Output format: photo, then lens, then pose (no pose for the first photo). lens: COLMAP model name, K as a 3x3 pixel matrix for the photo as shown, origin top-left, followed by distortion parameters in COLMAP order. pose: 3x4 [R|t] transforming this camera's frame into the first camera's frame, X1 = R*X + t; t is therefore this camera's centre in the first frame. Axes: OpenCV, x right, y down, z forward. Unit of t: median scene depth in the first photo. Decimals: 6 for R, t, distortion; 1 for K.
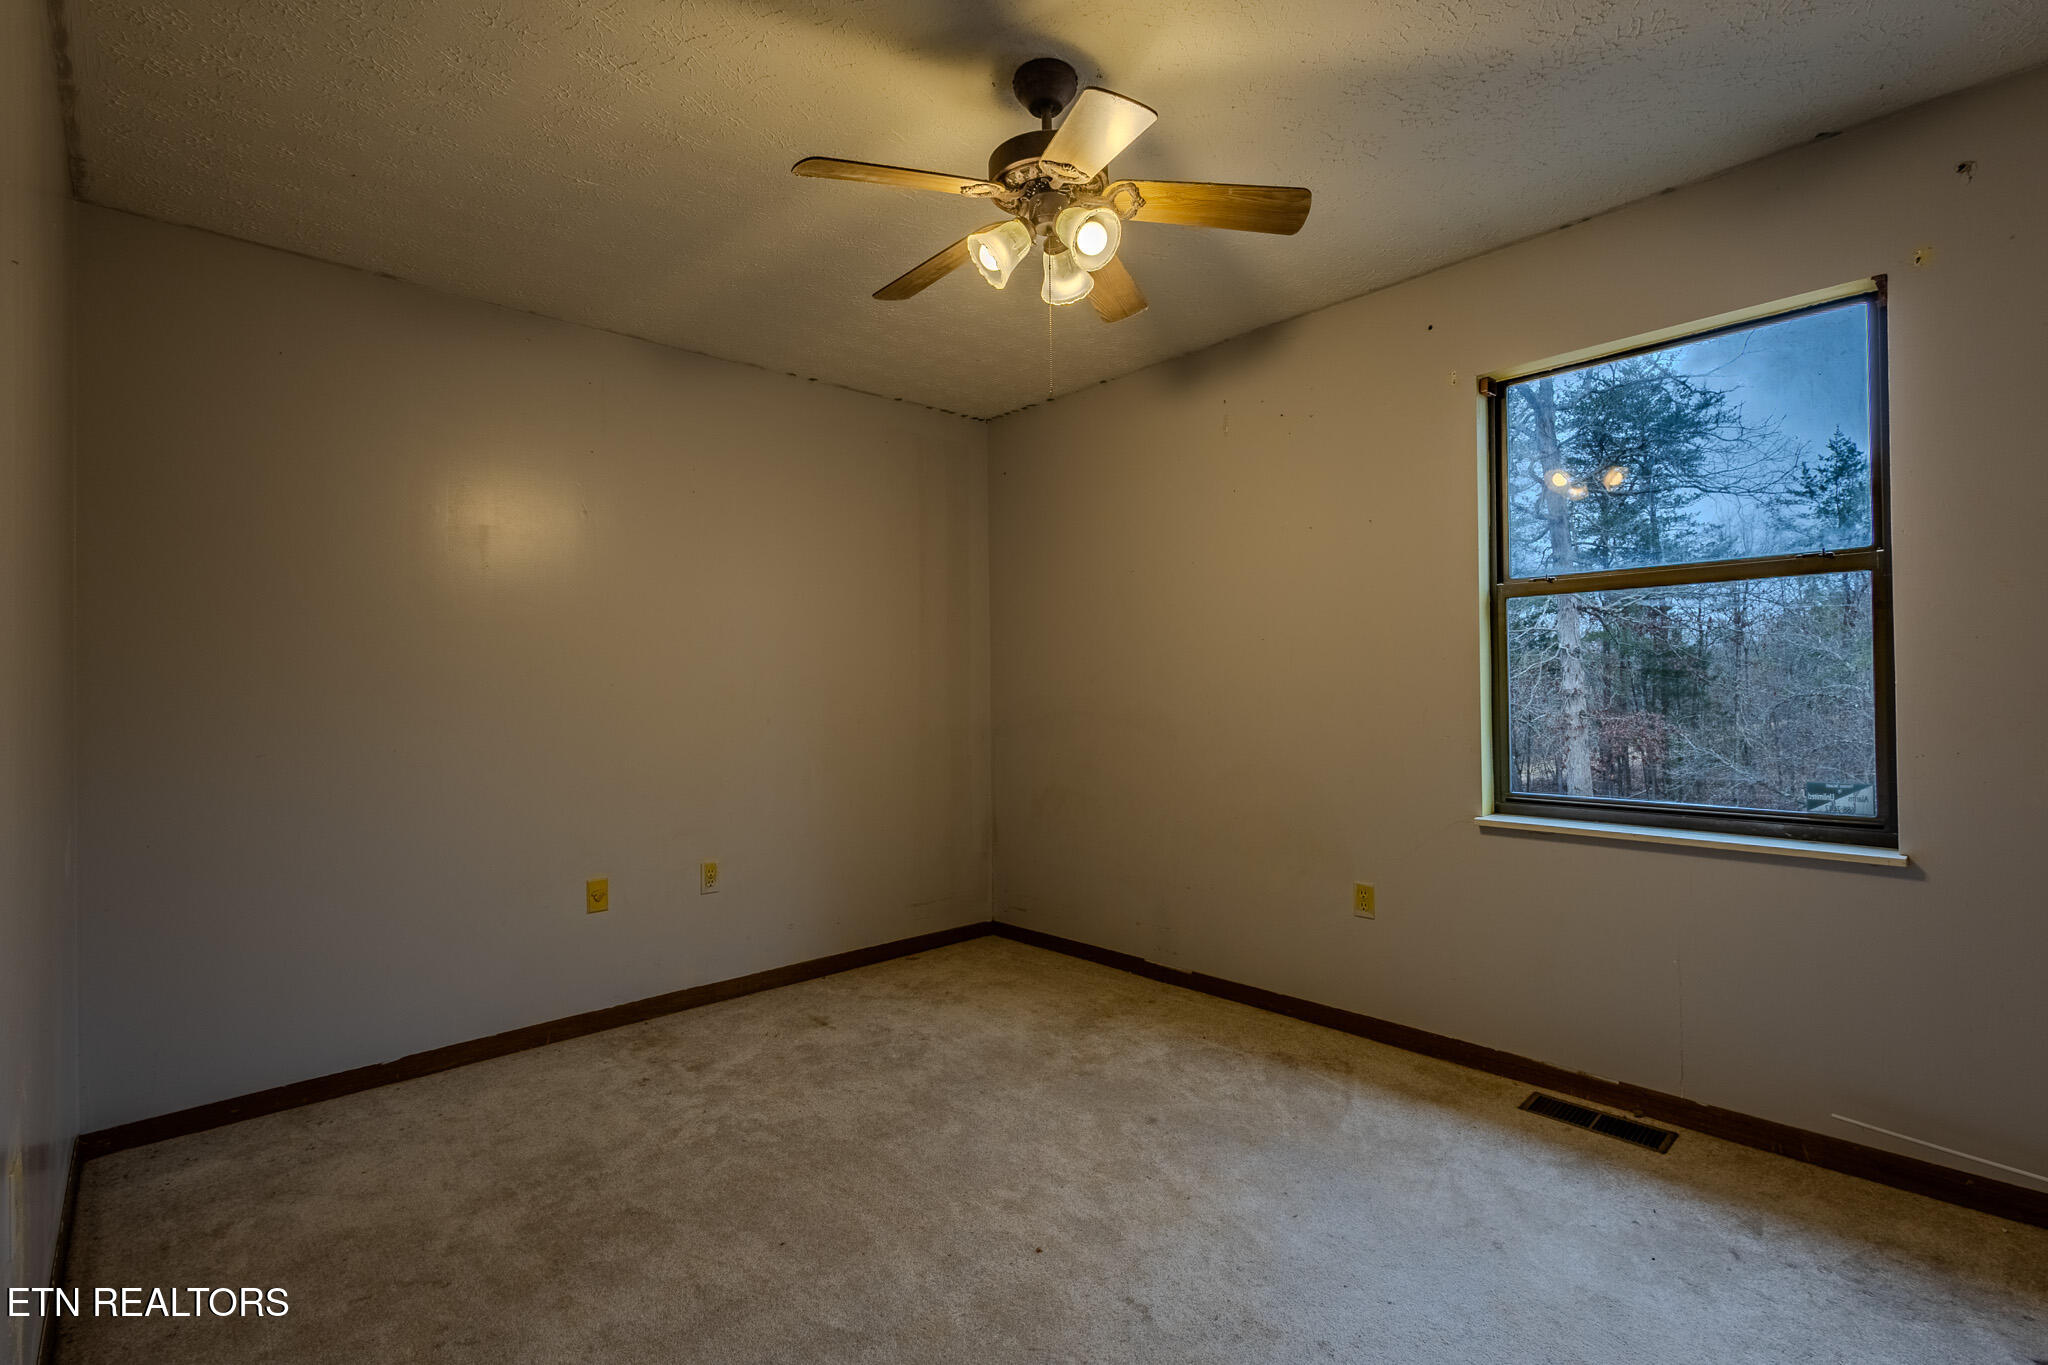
lens RADIAL K [[935.8, 0, 1020.0], [0, 935.8, 692.3], [0, 0, 1]] dist [0.000672, 0.000044]
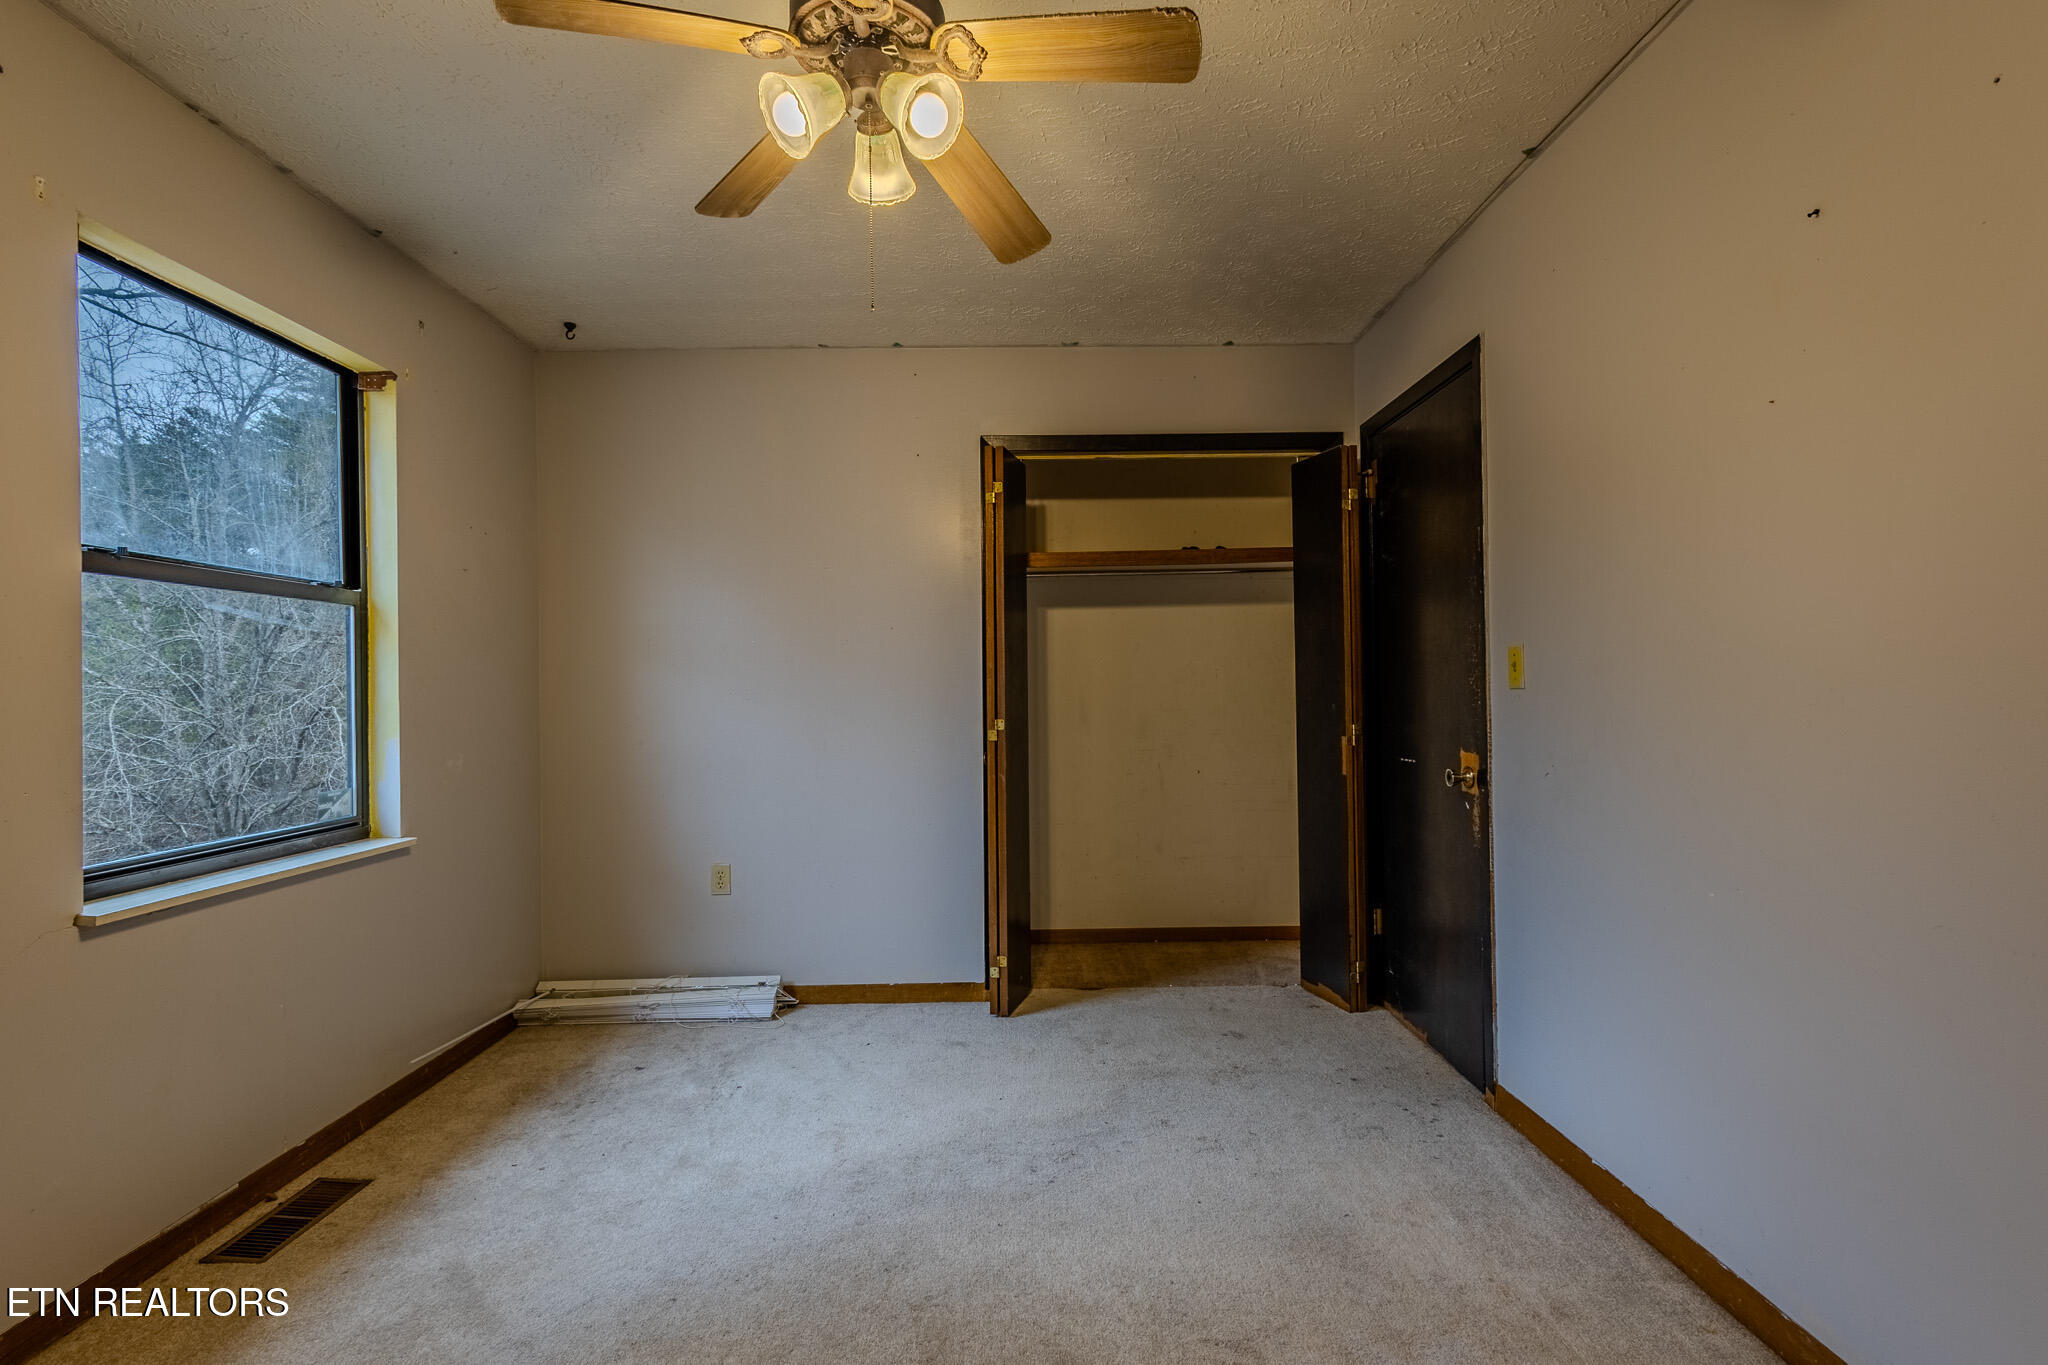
lens RADIAL K [[935.8, 0, 1020.8], [0, 935.8, 678.9], [0, 0, 1]] dist [0.000672, 0.000044]
pose [[-0.741339, 0.022478, 0.670754, -0.484364], [0.014861, 0.999744, -0.017079, -0.006276], [-0.670966, -0.002694, -0.741483, 1.266779]]
